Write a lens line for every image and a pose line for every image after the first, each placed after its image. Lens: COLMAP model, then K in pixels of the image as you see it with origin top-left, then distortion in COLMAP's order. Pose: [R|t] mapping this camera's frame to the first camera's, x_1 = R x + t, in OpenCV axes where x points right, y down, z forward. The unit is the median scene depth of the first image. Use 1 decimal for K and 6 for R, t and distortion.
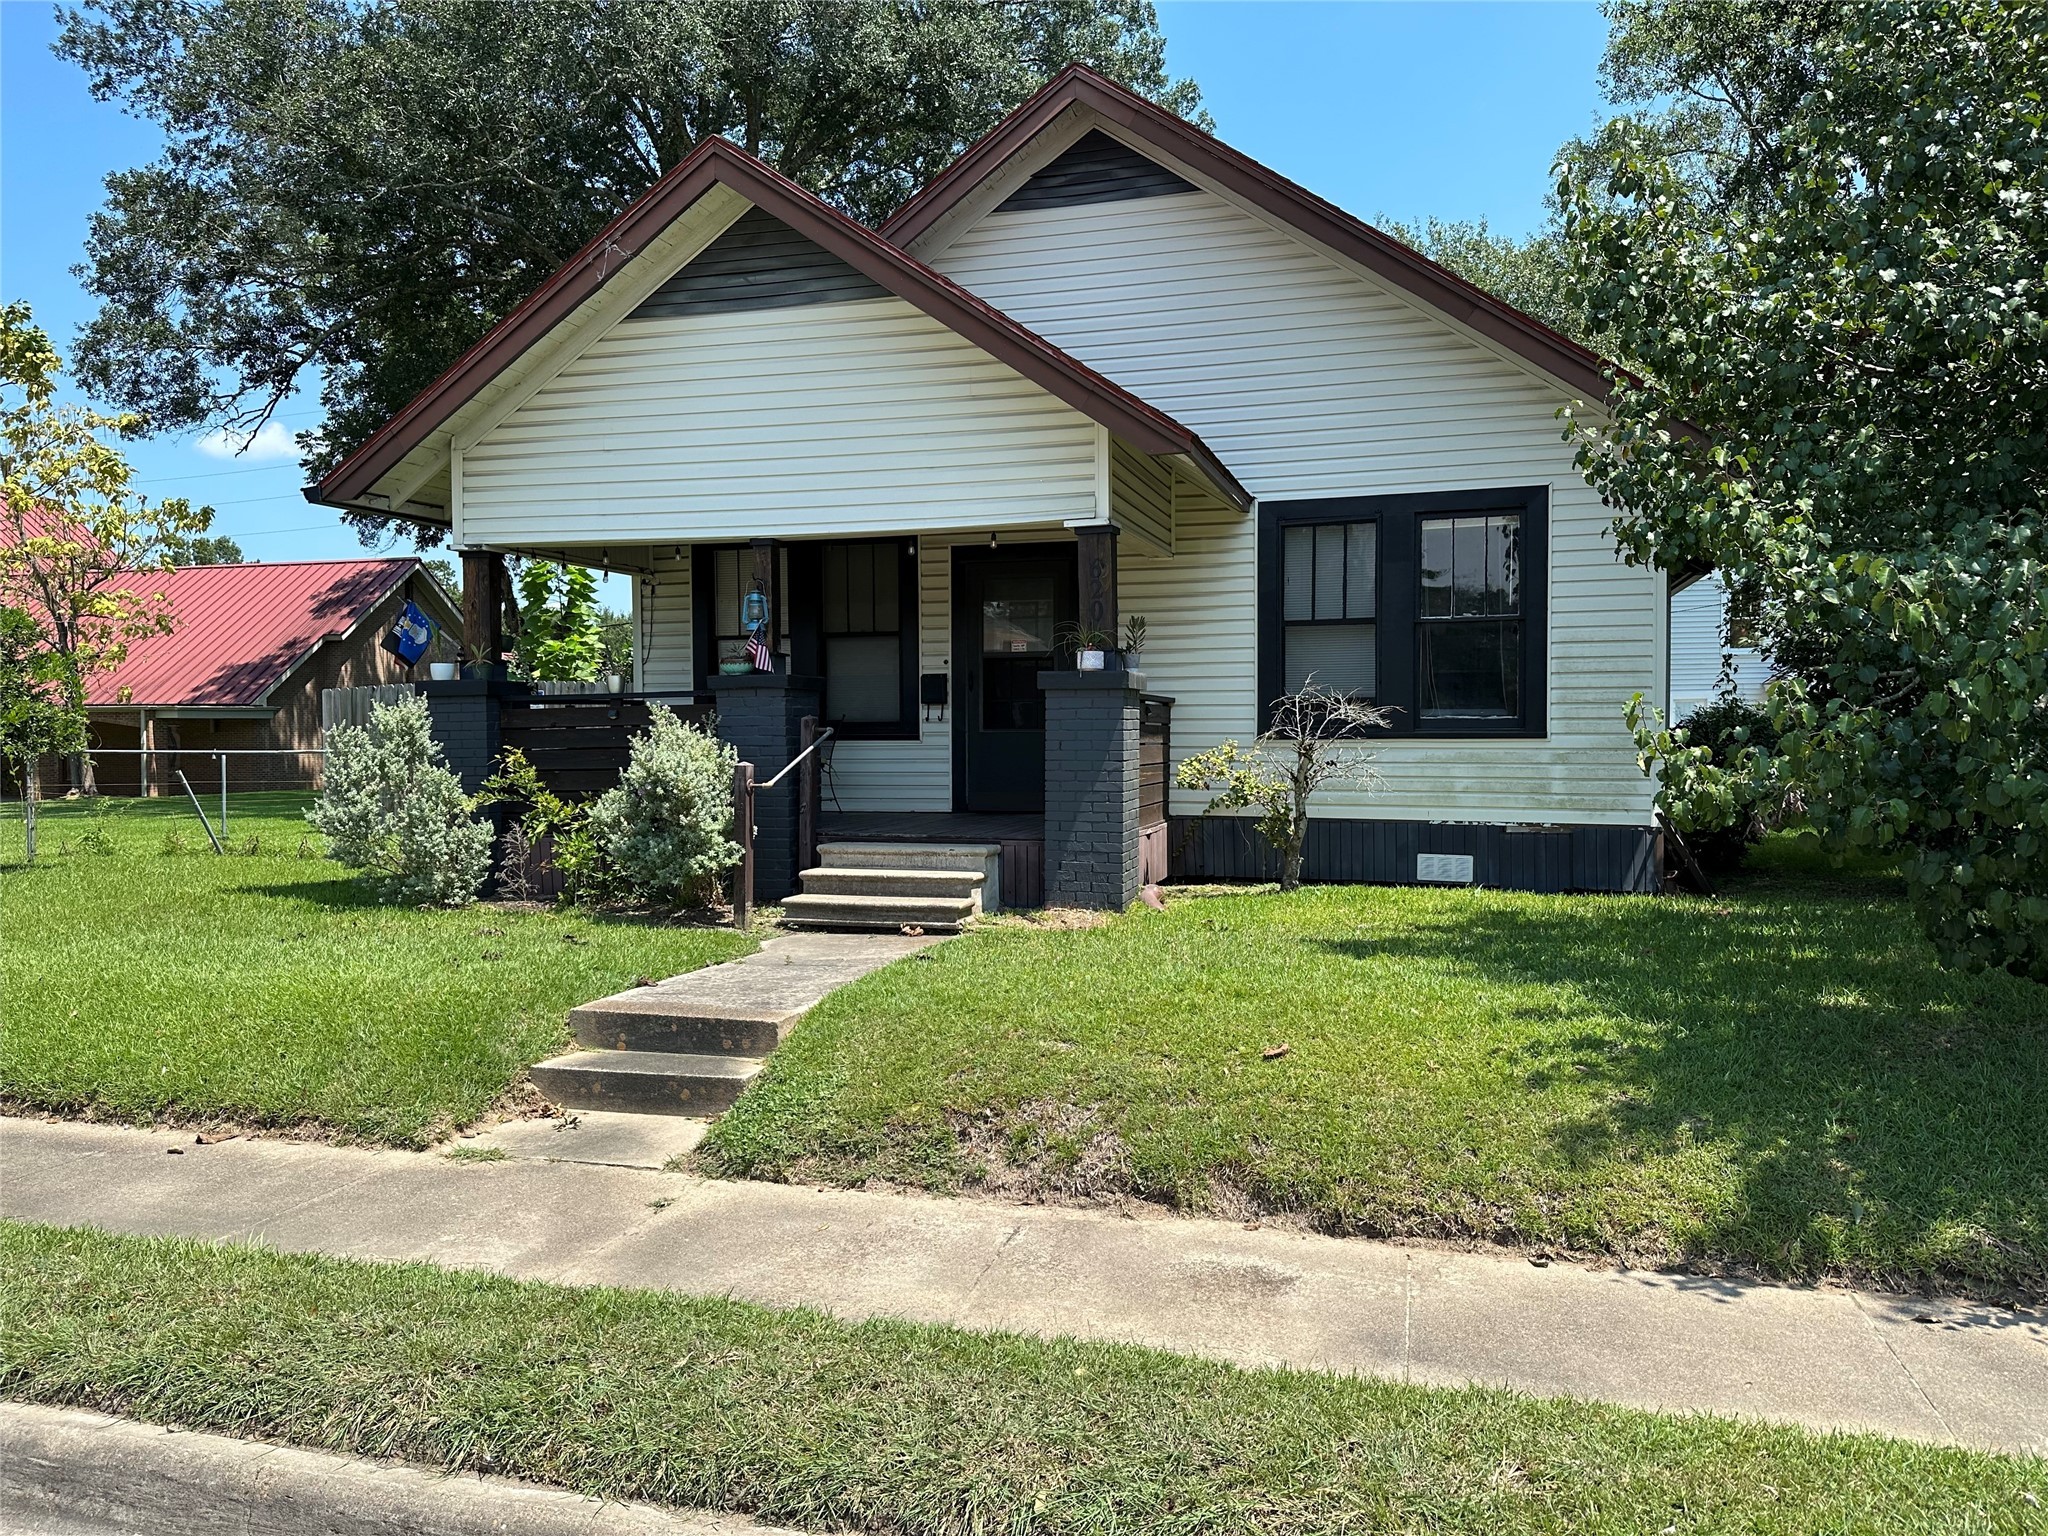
lens RADIAL K [[1444.1, 0, 1028.8], [0, 1444.1, 769.0], [0, 0, 1]] dist [0.030710, -0.038265]
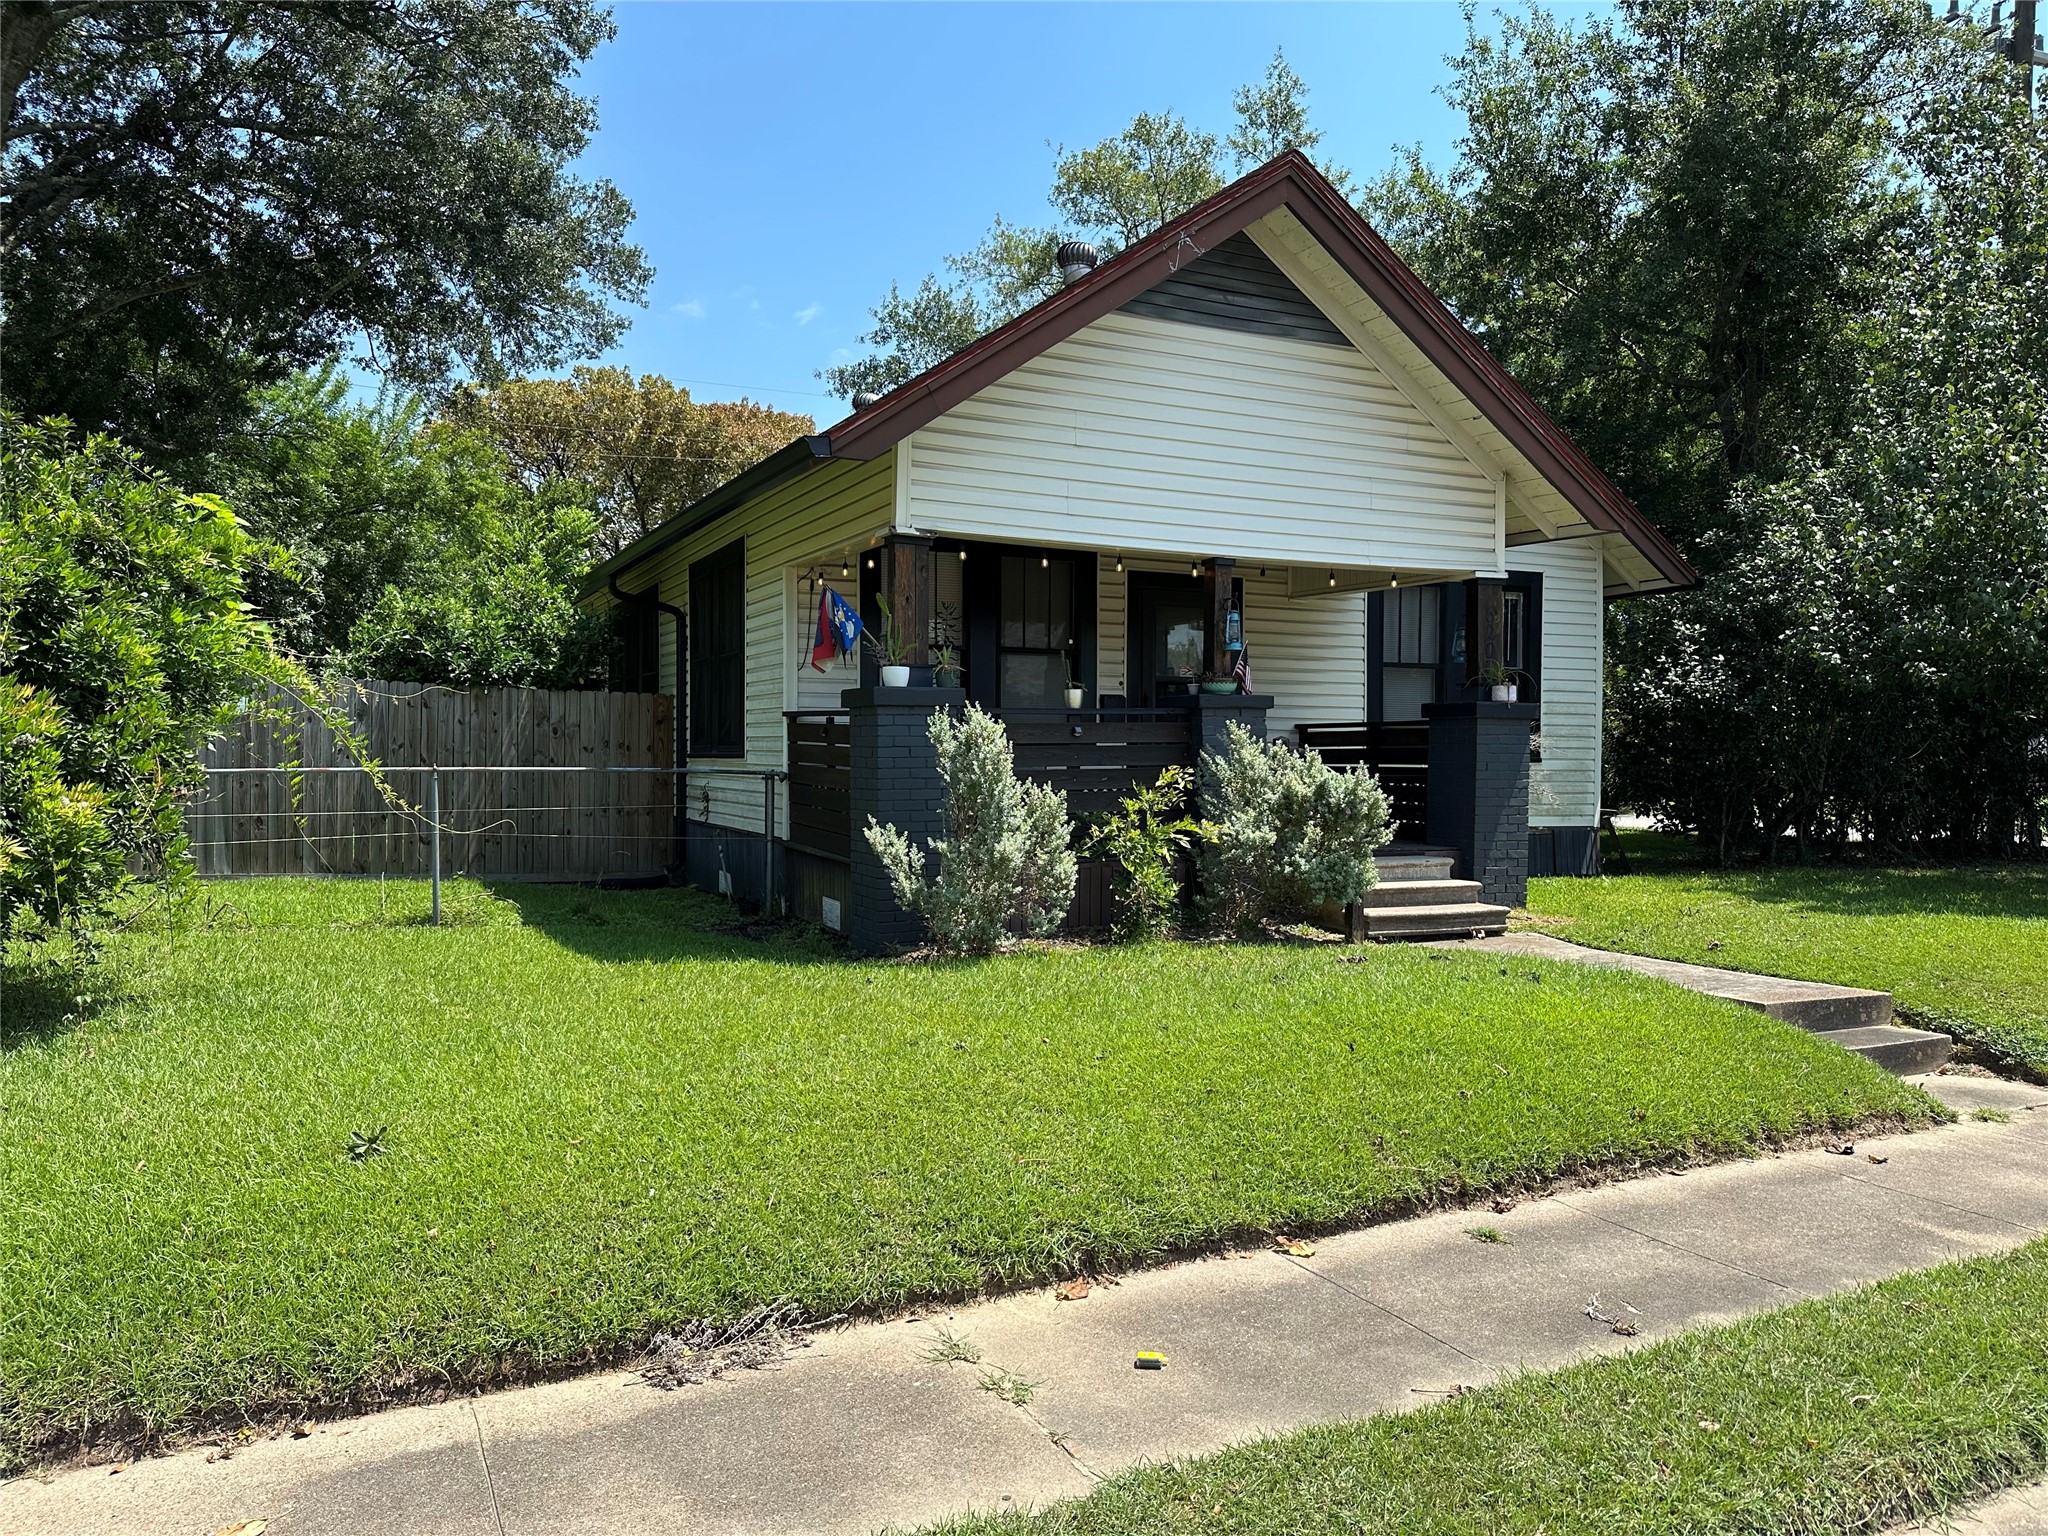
lens RADIAL K [[1444.1, 0, 1027.3], [0, 1444.1, 766.1], [0, 0, 1]] dist [0.030710, -0.038265]
pose [[0.765425, 0.001599, 0.643523, -0.950917], [0.007824, 0.999900, -0.011790, -0.005661], [-0.643478, 0.014059, 0.765336, 0.334708]]
